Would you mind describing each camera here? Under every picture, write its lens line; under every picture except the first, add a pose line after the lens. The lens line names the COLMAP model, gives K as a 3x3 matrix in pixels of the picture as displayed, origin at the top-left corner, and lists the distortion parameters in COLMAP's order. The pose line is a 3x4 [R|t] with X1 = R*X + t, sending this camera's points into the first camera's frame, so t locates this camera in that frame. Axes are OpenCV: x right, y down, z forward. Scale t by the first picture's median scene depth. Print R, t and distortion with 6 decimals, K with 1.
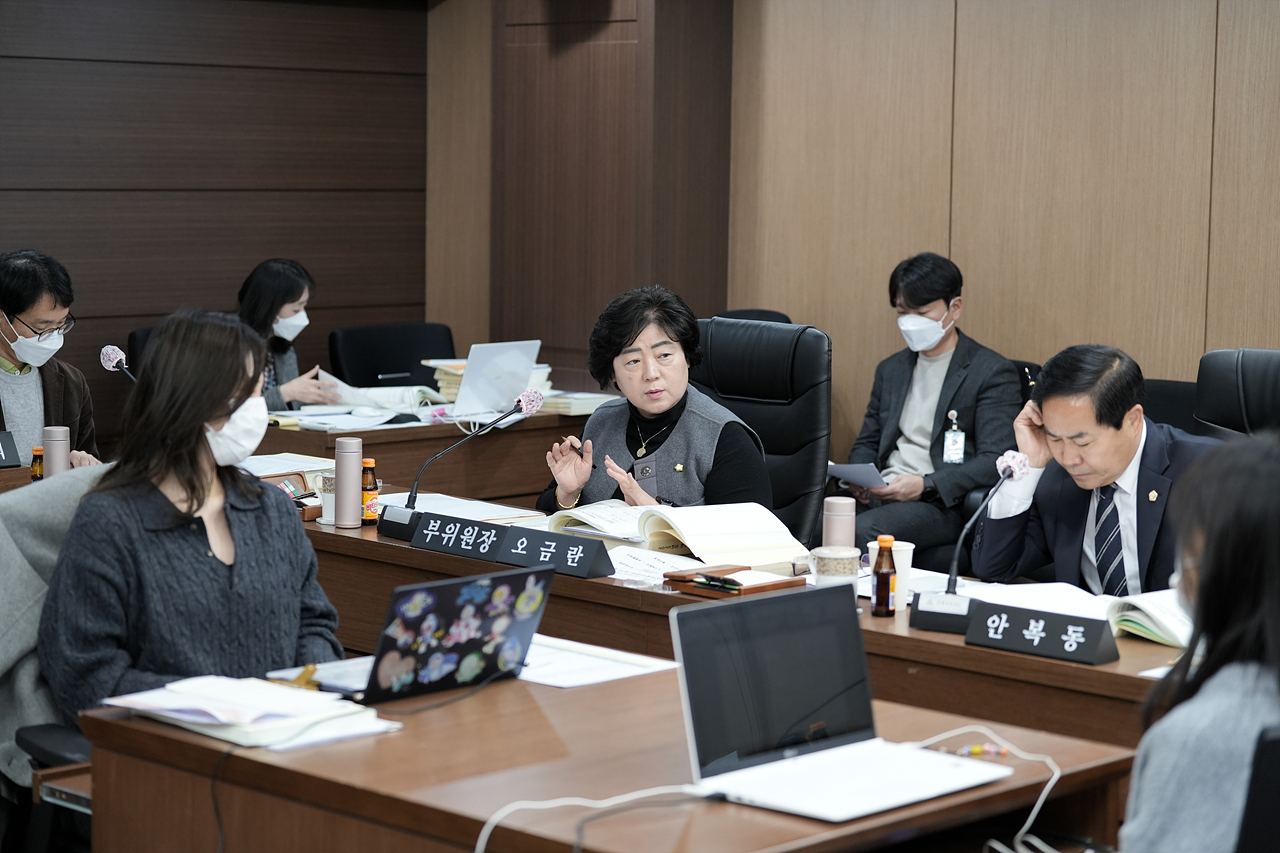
lens RADIAL K [[2582.5, 0, 640.0], [0, 2582.5, 426.5], [0, 0, 1]] dist [0.033099, 0.012774]
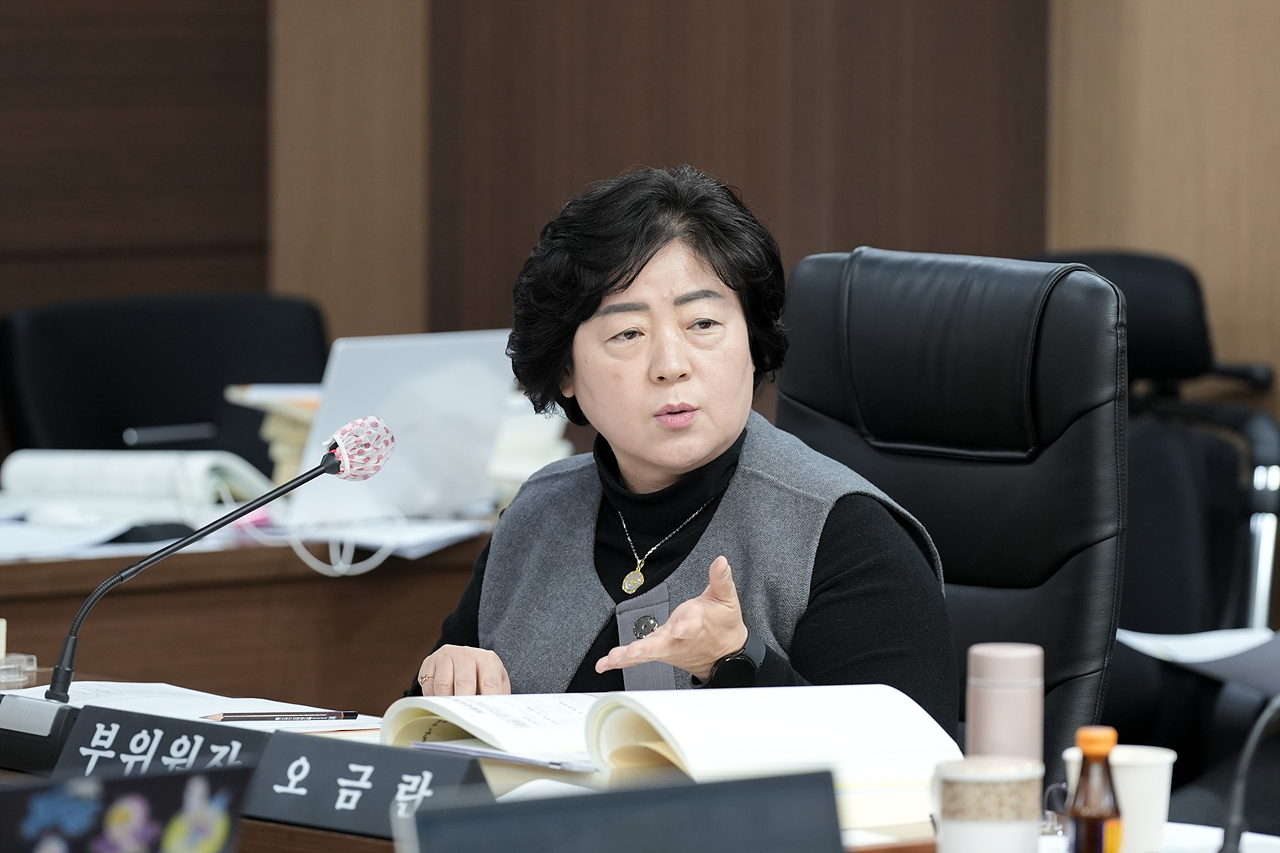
lens RADIAL K [[7811.5, 0, 640.0], [0, 7811.5, 426.5], [0, 0, 1]] dist [-0.013747, -8.598672]
pose [[0.997895, -0.002886, -0.064785, 0.082034], [0.000826, 0.999494, -0.031796, 0.026581], [0.064844, 0.031676, 0.997393, -0.233975]]
